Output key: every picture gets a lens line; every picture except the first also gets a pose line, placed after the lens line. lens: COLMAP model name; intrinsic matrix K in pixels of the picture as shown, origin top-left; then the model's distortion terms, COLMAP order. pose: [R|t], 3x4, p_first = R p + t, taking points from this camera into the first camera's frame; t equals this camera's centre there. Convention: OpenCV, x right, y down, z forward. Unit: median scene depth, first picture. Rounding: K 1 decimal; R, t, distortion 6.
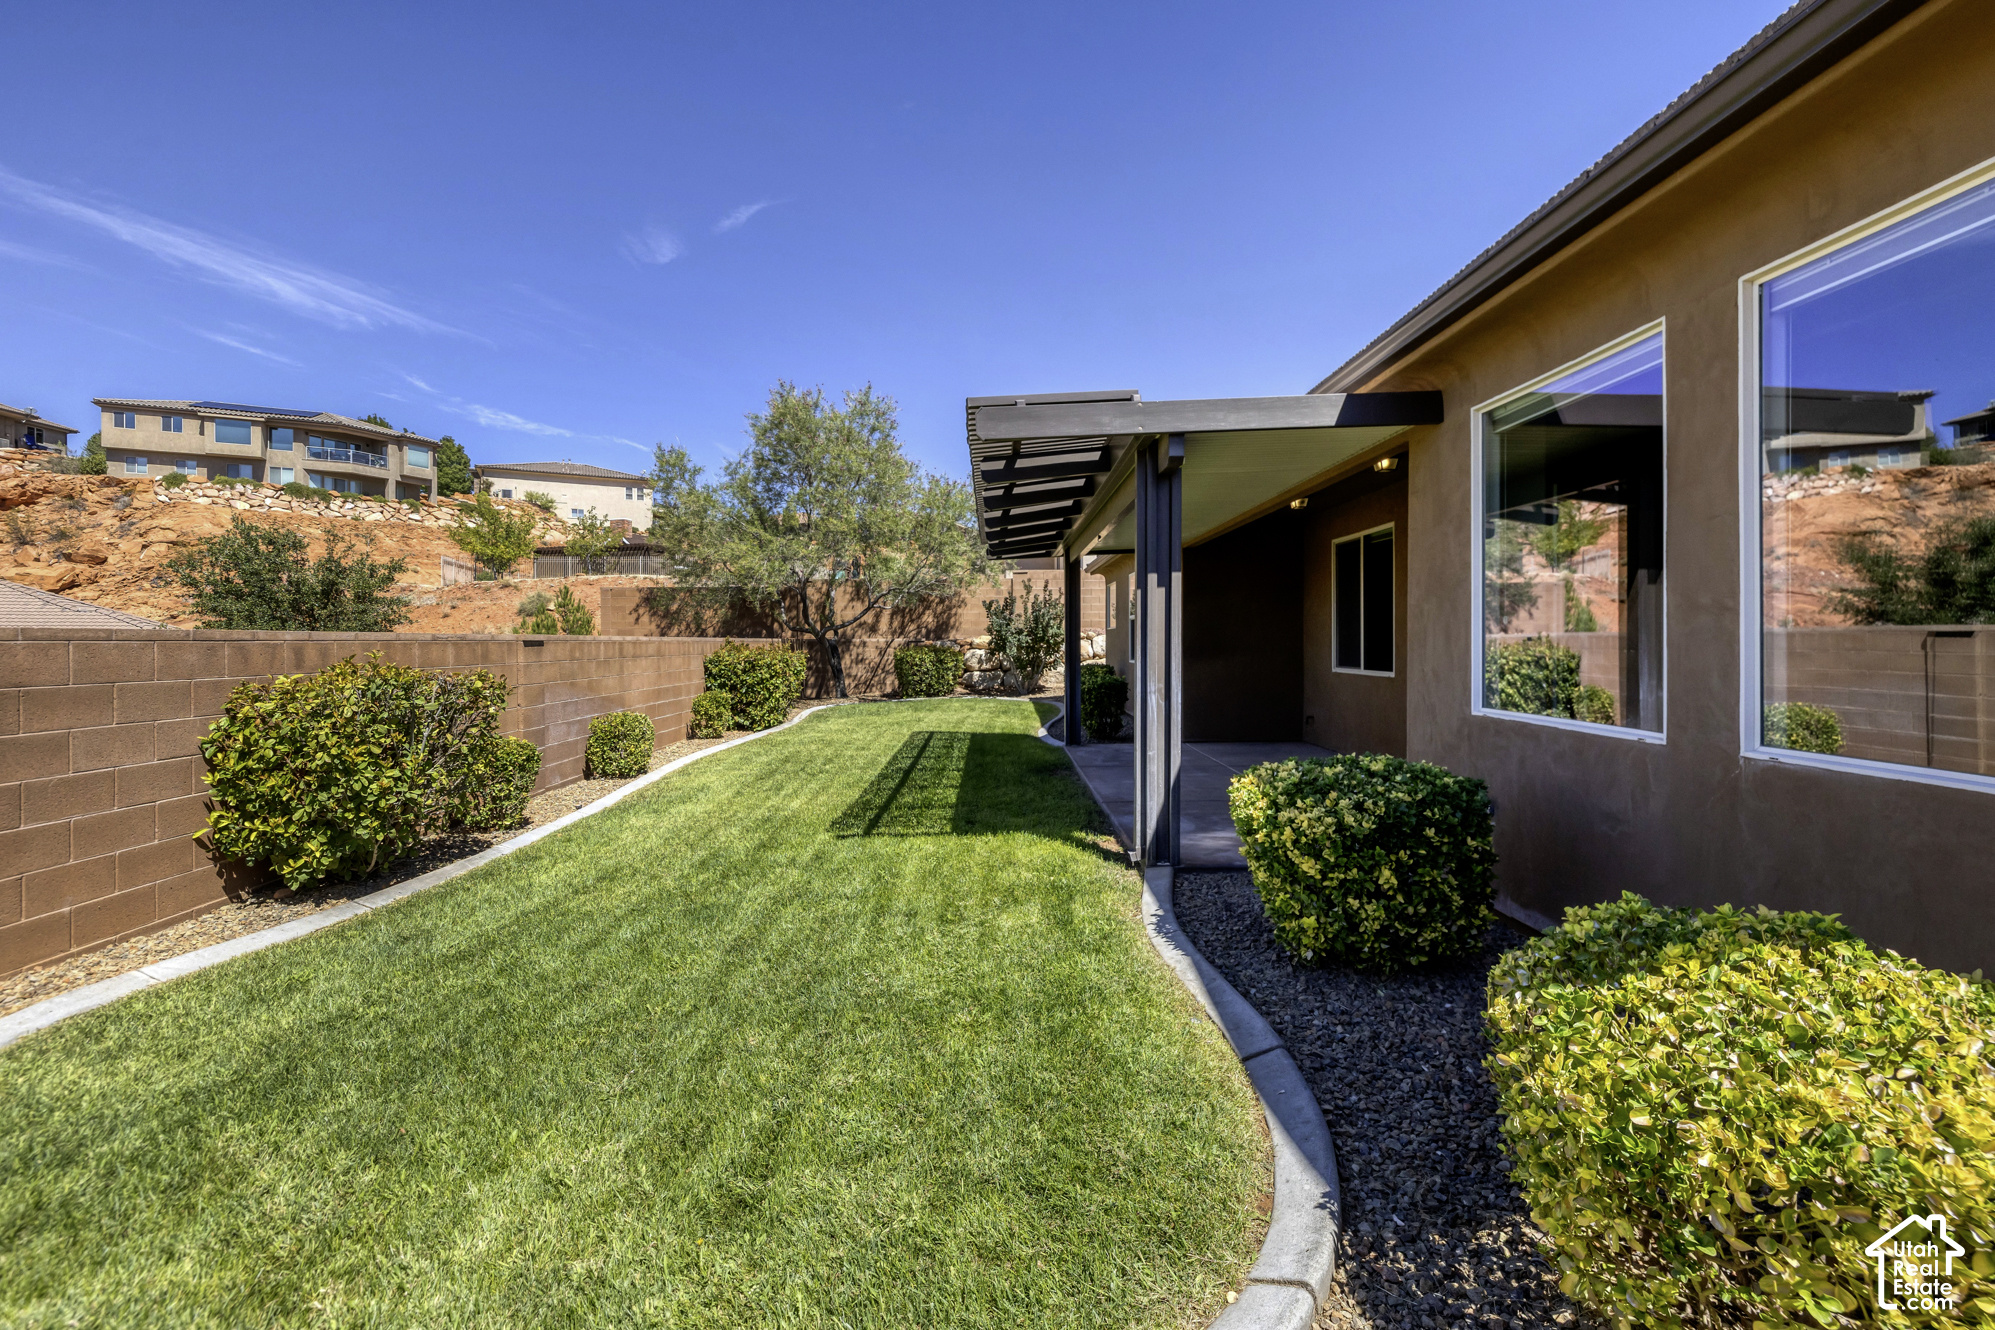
lens RADIAL K [[869.0, 0, 1012.9], [0, 869.0, 655.5], [0, 0, 1]] dist [-0.005117, 0.001995]
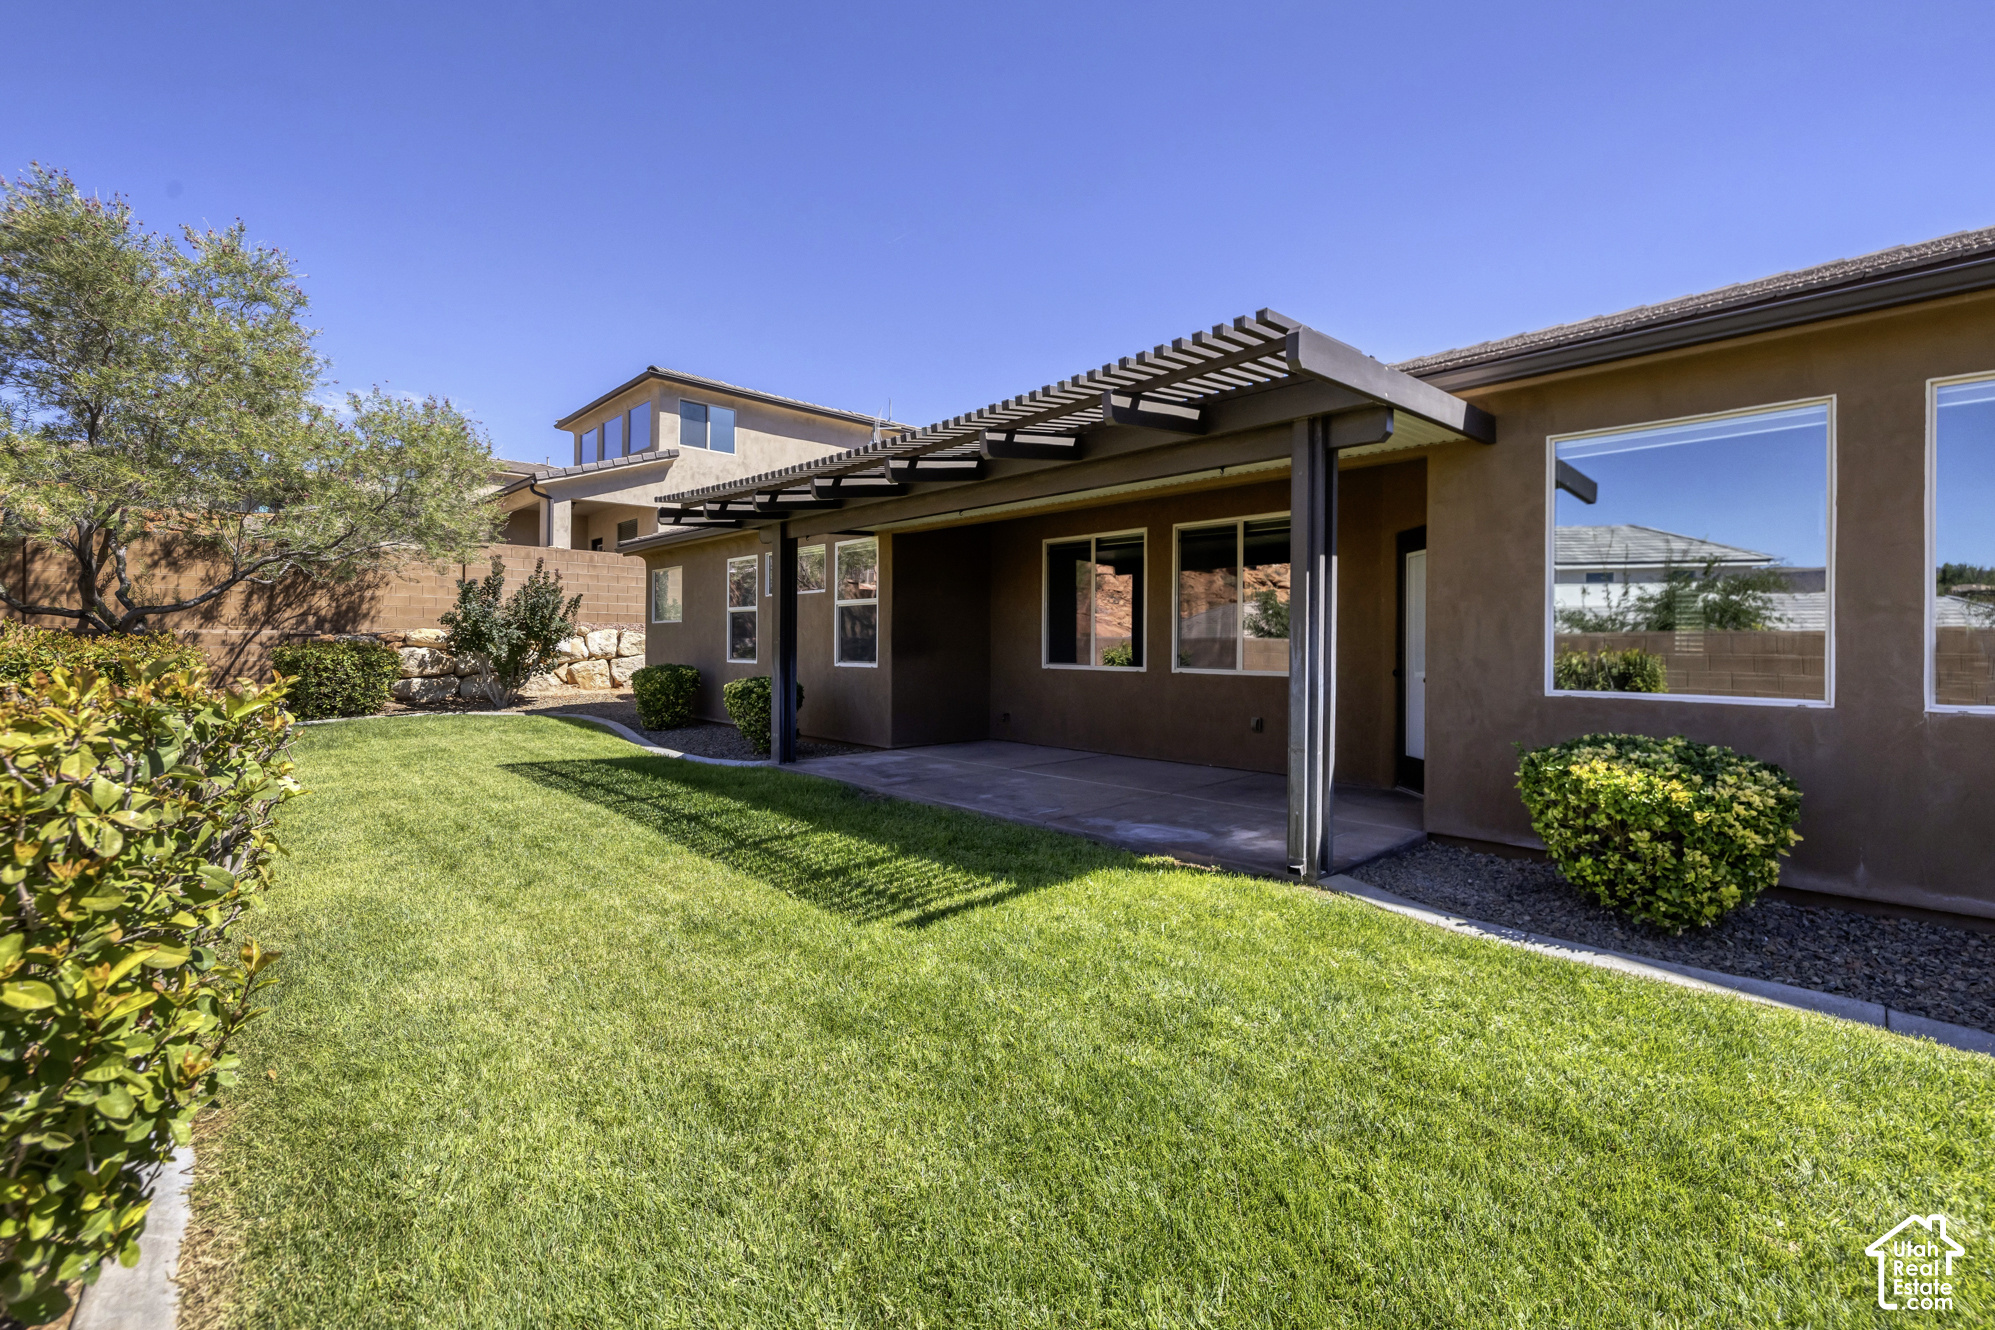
lens RADIAL K [[869.0, 0, 1039.2], [0, 869.0, 655.5], [0, 0, 1]] dist [-0.005117, 0.001995]
pose [[0.724222, -0.000101, 0.689567, -0.156794], [0.002653, 0.999993, -0.002640, 0.002956], [-0.689561, 0.003741, 0.724218, 0.125403]]
